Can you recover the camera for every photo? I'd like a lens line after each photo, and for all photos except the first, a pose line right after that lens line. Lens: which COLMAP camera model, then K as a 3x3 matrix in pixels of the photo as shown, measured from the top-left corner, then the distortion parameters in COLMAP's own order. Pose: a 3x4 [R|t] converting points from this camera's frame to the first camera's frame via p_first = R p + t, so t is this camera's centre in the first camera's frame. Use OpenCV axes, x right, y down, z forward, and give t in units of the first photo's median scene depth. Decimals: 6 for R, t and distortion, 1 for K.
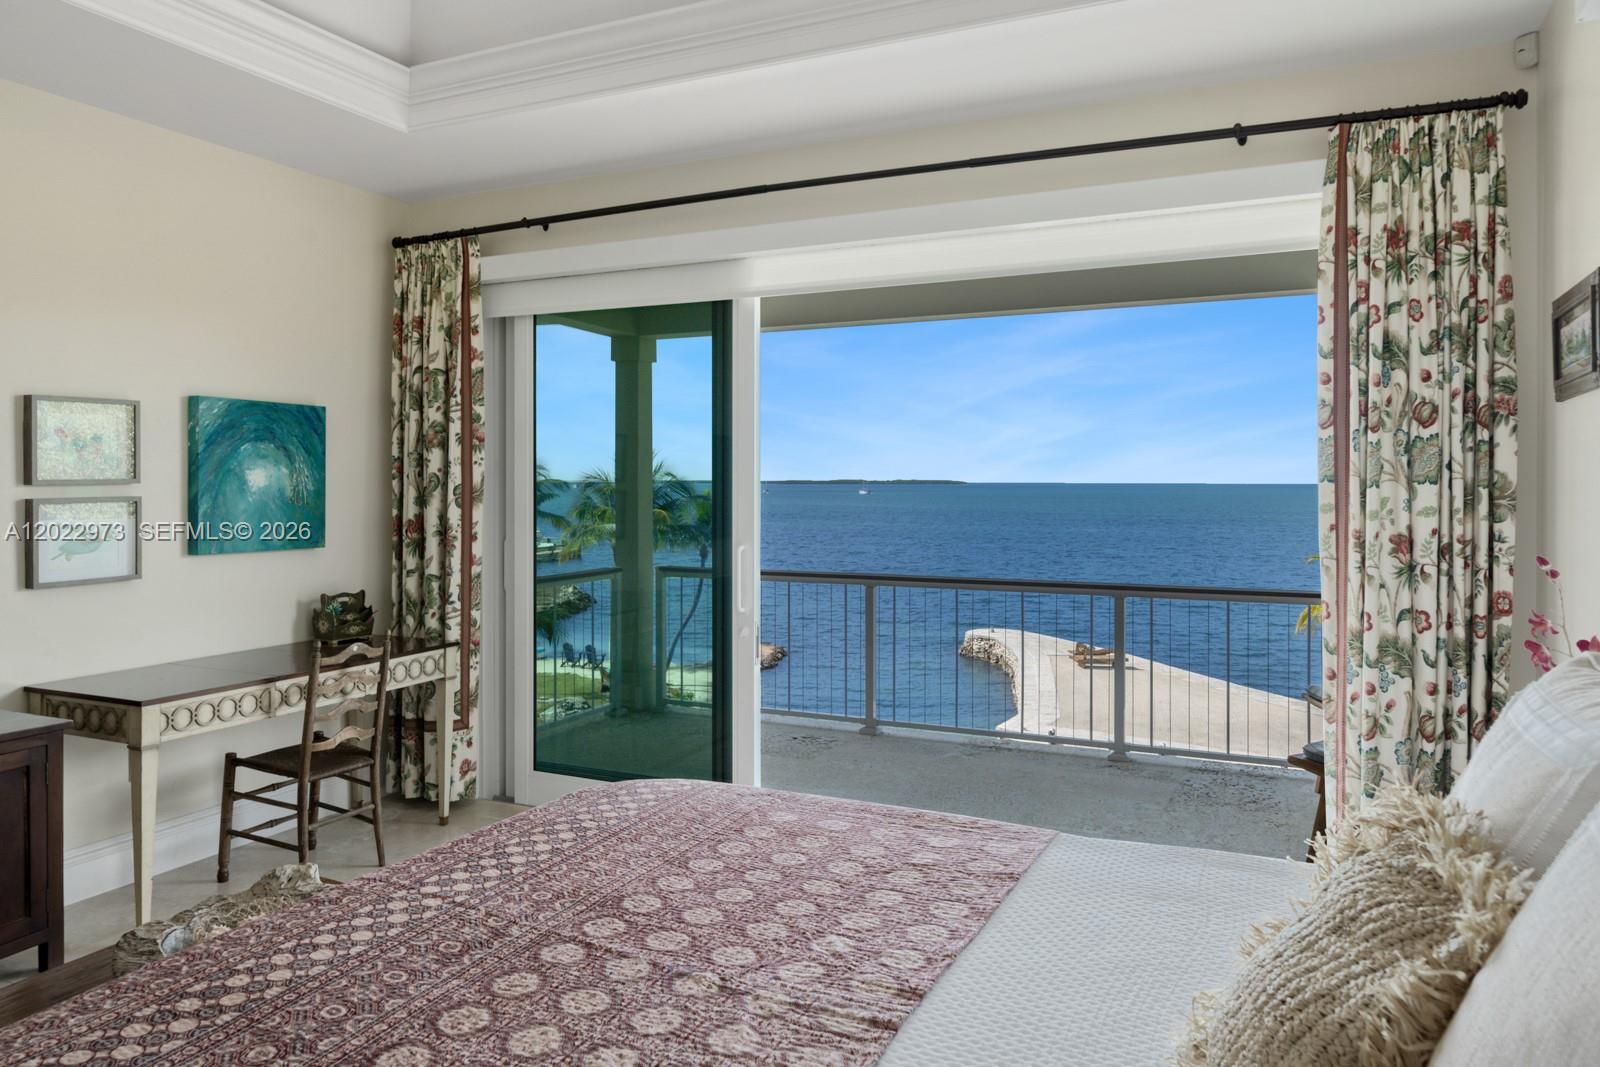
lens RADIAL K [[1116.9, 0, 789.0], [0, 1116.9, 486.0], [0, 0, 1]] dist [-0.004439, -0.002325]
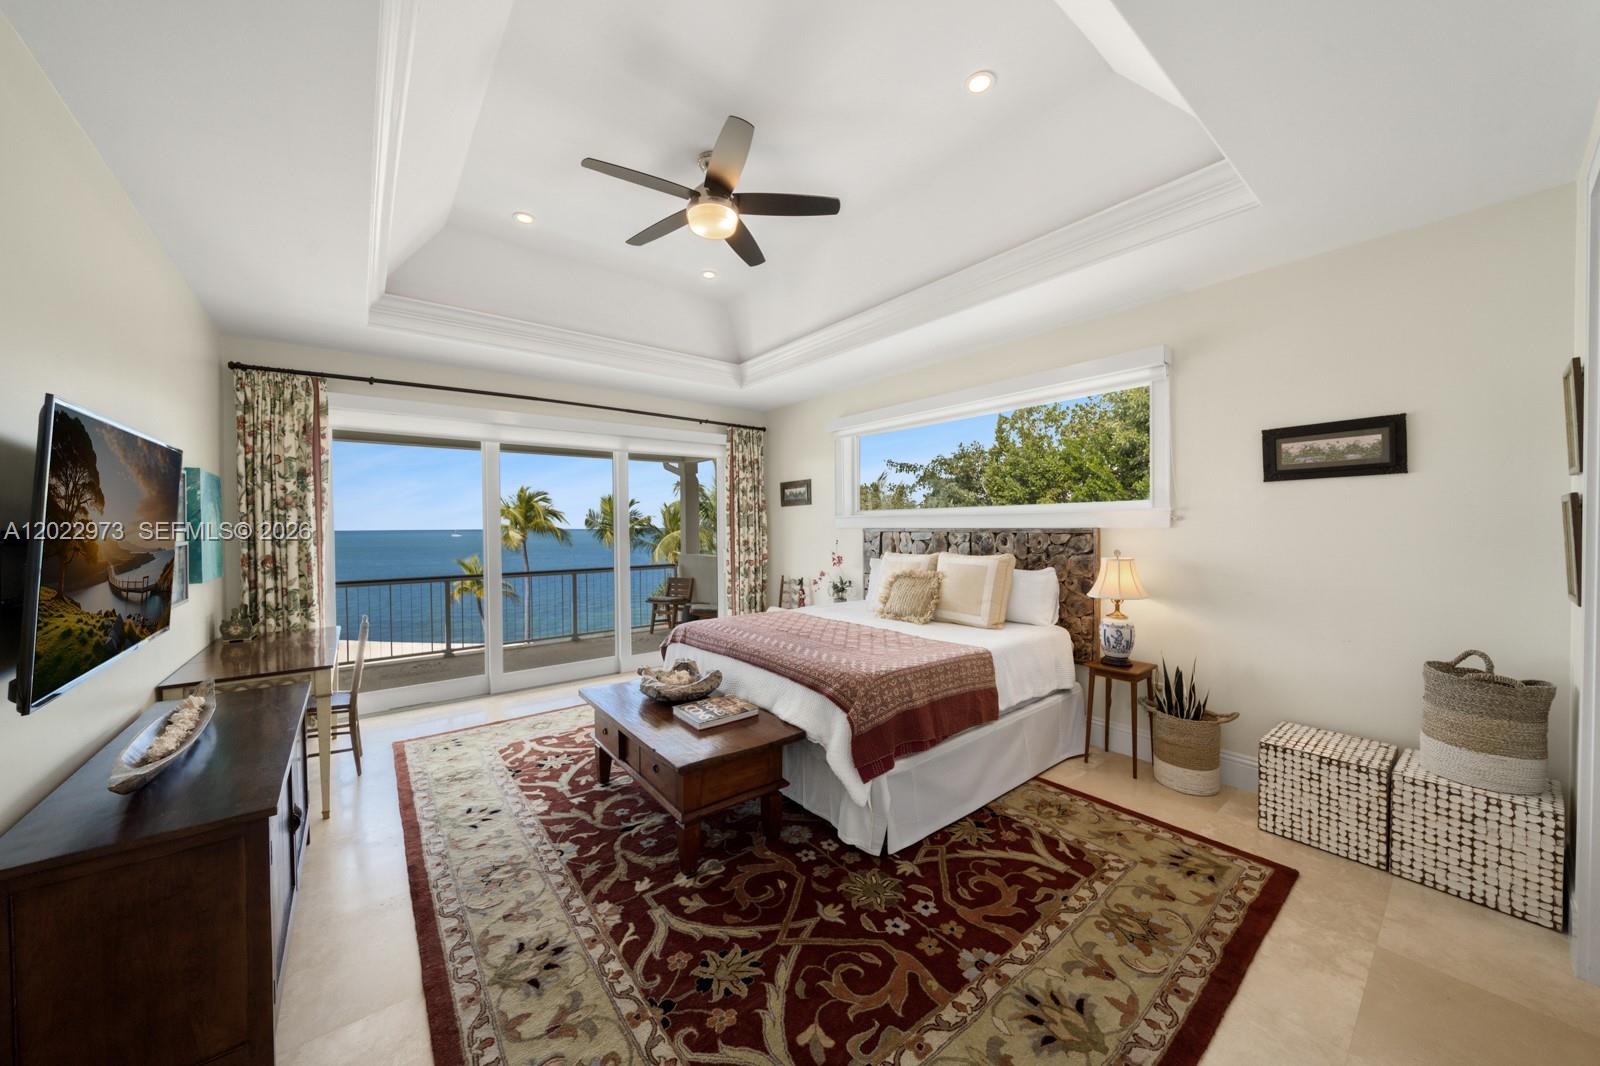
lens RADIAL K [[546.7, 0, 791.4], [0, 546.7, 528.7], [0, 0, 1]] dist [-0.005083, 0.000150]
pose [[0.435499, -0.008966, 0.900145, -1.029858], [0.011516, 0.999924, 0.004389, -0.001147], [-0.900116, 0.008454, 0.435569, 0.064946]]
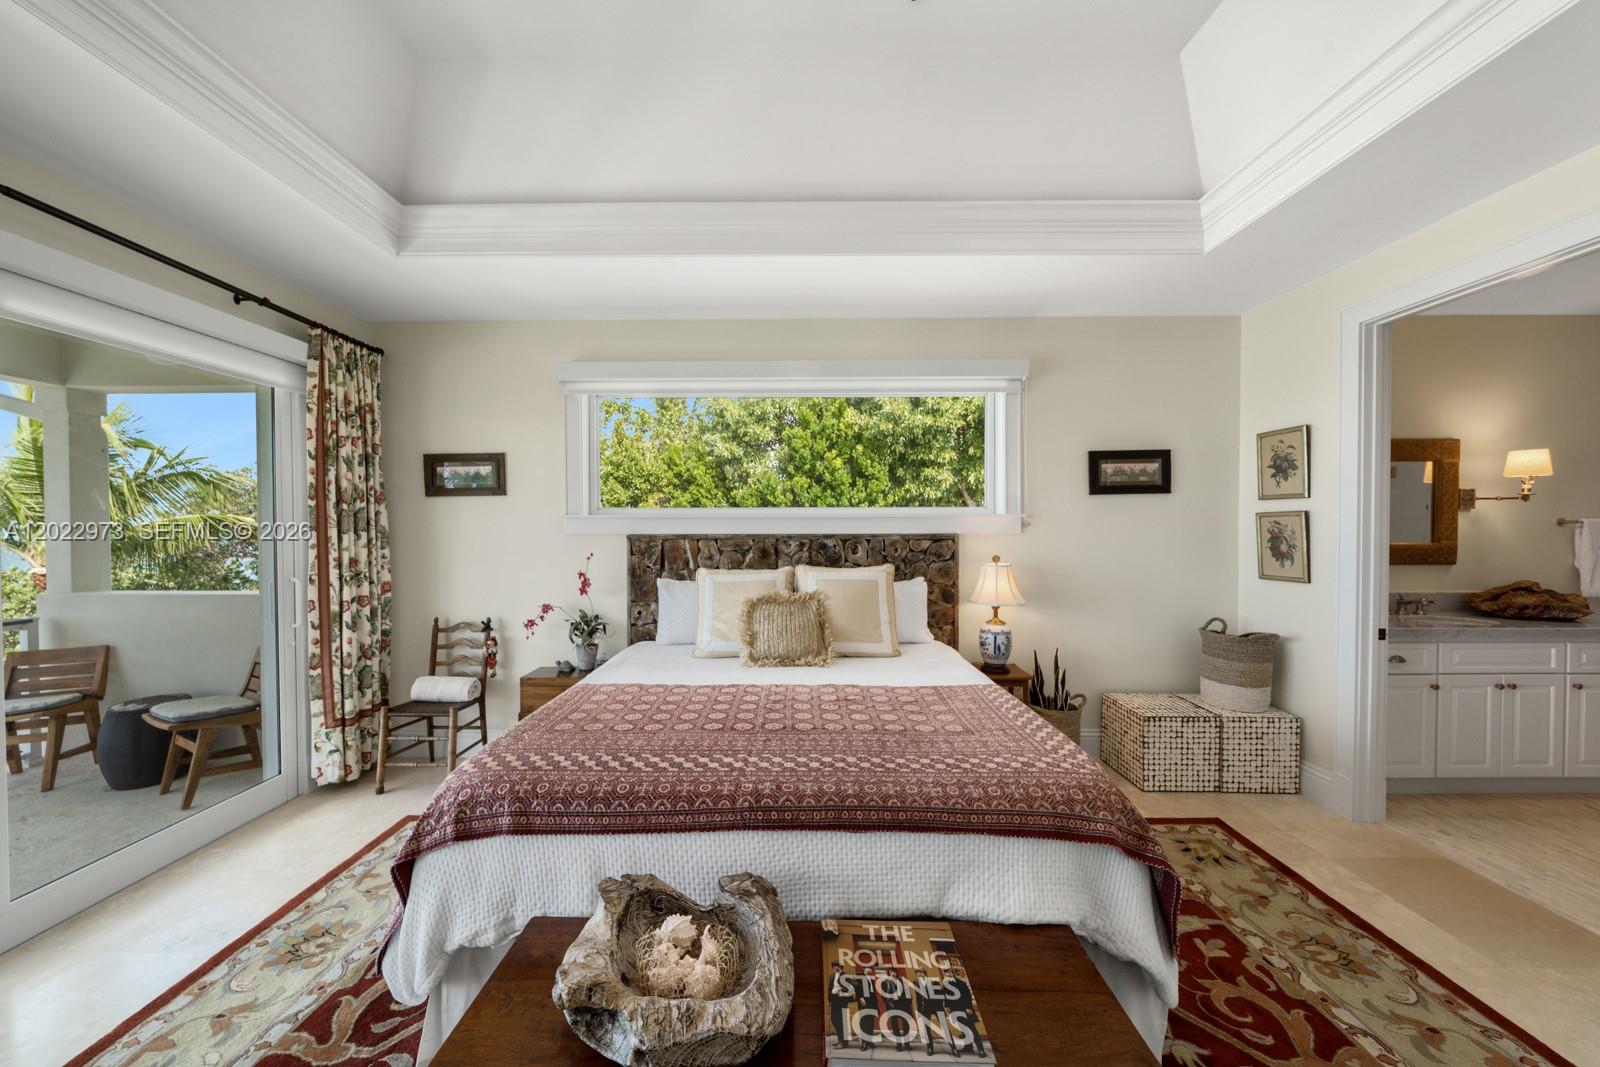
lens RADIAL K [[546.7, 0, 792.2], [0, 546.7, 535.8], [0, 0, 1]] dist [-0.005083, 0.000150]
pose [[-0.421641, -0.011088, 0.906695, -0.621183], [0.006319, 0.999865, 0.015166, -0.004479], [-0.906741, 0.012124, -0.421514, 0.705206]]
